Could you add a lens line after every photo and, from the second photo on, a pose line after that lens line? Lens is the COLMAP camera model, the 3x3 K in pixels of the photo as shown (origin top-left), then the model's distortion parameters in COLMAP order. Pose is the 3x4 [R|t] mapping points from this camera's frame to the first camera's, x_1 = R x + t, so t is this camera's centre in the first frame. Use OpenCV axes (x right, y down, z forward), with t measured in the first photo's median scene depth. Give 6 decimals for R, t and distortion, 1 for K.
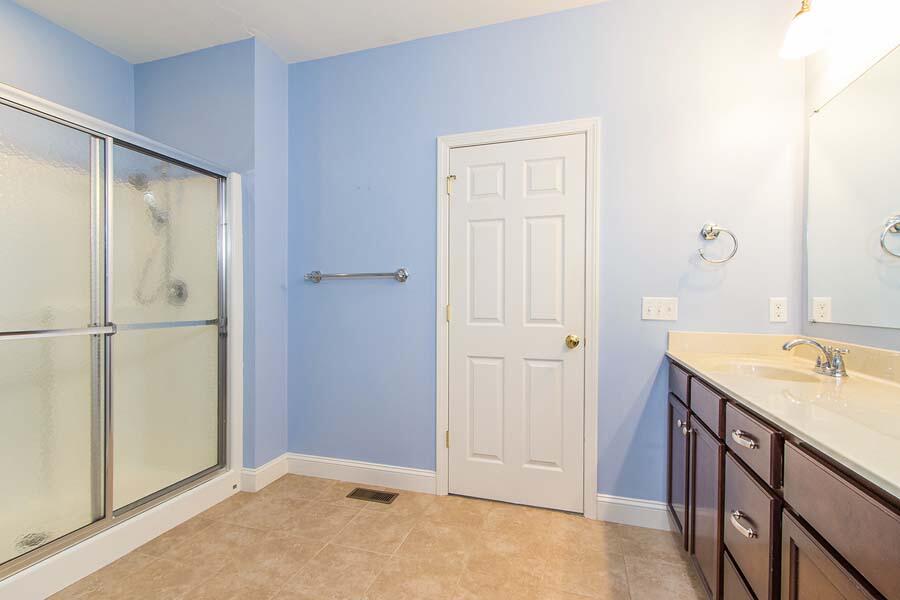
lens RADIAL K [[411.6, 0, 450.1], [0, 411.6, 301.3], [0, 0, 1]] dist [-0.004068, 0.000033]
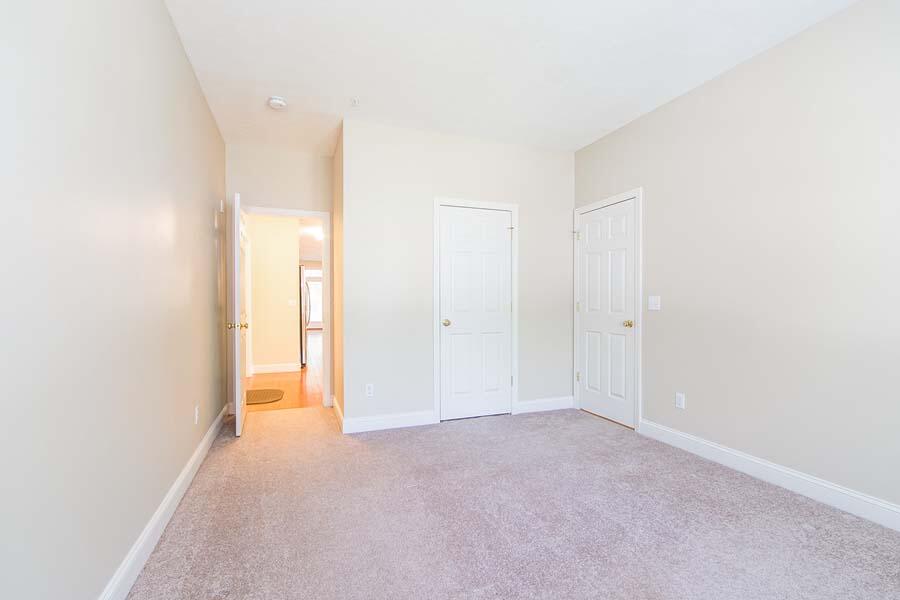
lens RADIAL K [[411.6, 0, 450.0], [0, 411.6, 302.3], [0, 0, 1]] dist [-0.004068, 0.000033]
pose [[0.616295, -0.003518, -0.787508, 1.150288], [-0.005940, 0.999941, -0.009116, 0.029501], [0.787493, 0.010296, 0.616237, -0.589330]]
